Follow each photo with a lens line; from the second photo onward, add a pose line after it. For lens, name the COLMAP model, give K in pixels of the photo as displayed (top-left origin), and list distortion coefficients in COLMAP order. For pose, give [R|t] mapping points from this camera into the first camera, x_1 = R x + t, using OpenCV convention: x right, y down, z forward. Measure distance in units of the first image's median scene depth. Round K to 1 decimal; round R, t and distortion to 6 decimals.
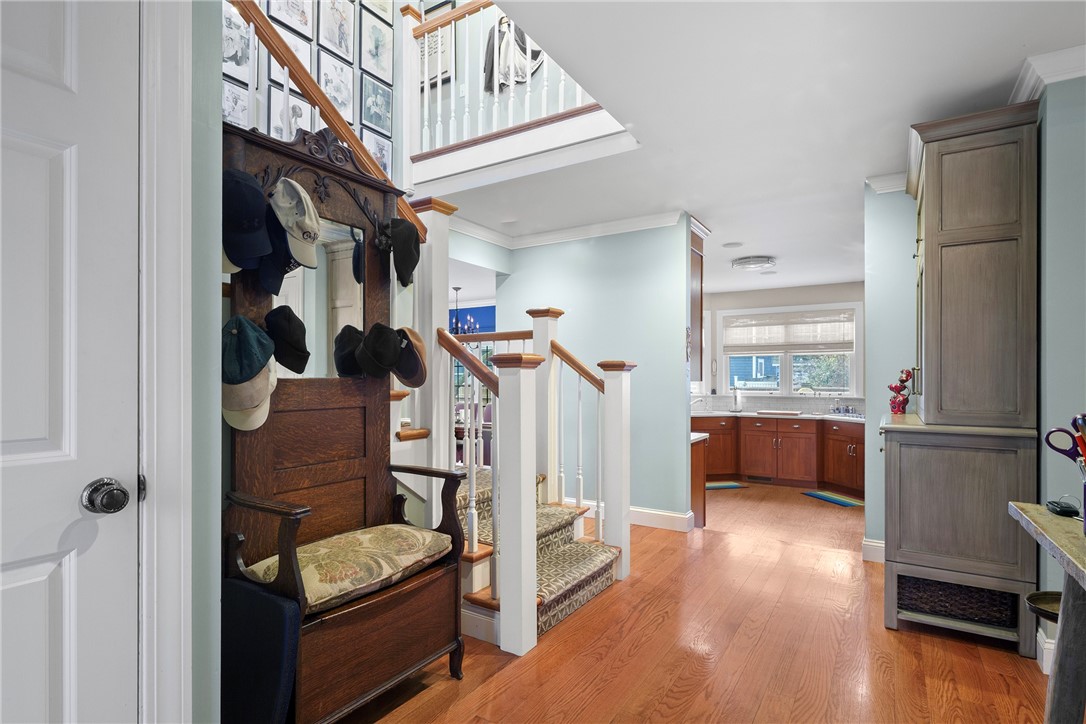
lens RADIAL K [[534.8, 0, 547.9], [0, 534.8, 372.2], [0, 0, 1]] dist [0.005348, -0.003278]
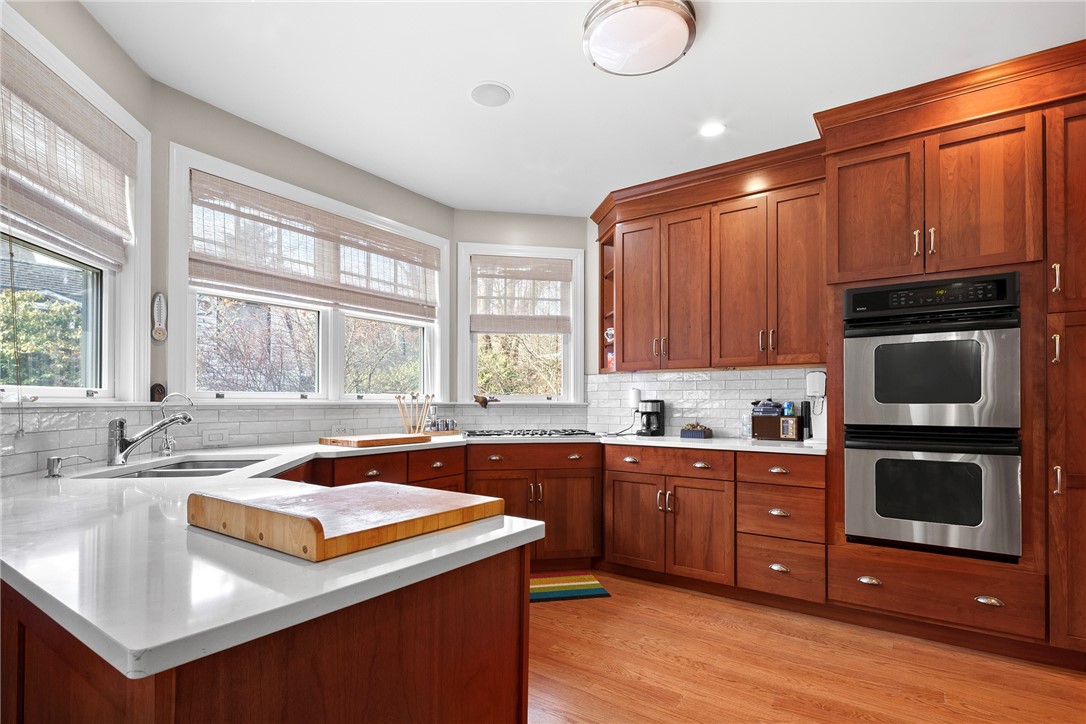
lens RADIAL K [[534.8, 0, 539.7], [0, 534.8, 390.6], [0, 0, 1]] dist [0.005348, -0.003278]
pose [[0.055430, 0.023251, 0.998192, 0.010246], [-0.007466, 0.999711, -0.022871, 0.046257], [-0.998435, -0.006185, 0.055588, 0.859939]]
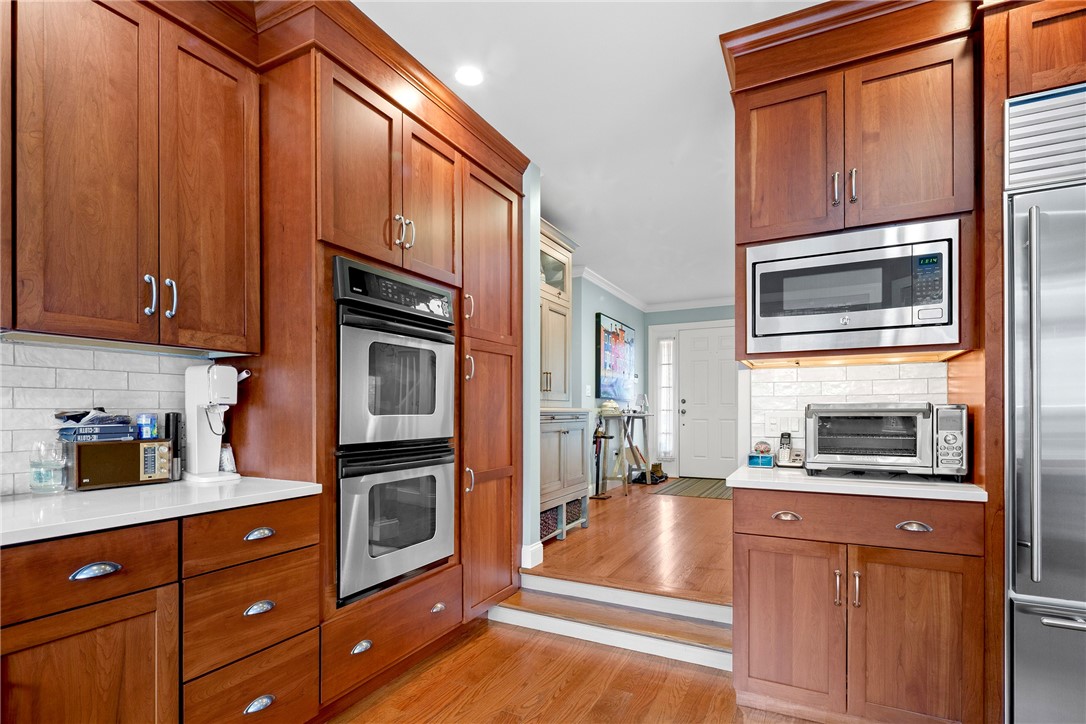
lens RADIAL K [[534.8, 0, 529.5], [0, 534.8, 413.6], [0, 0, 1]] dist [0.005348, -0.003278]
pose [[-0.996573, 0.001067, -0.082713, 0.302899], [0.001339, 0.999994, -0.003239, 0.044845], [0.082709, -0.003338, -0.996568, 0.936048]]
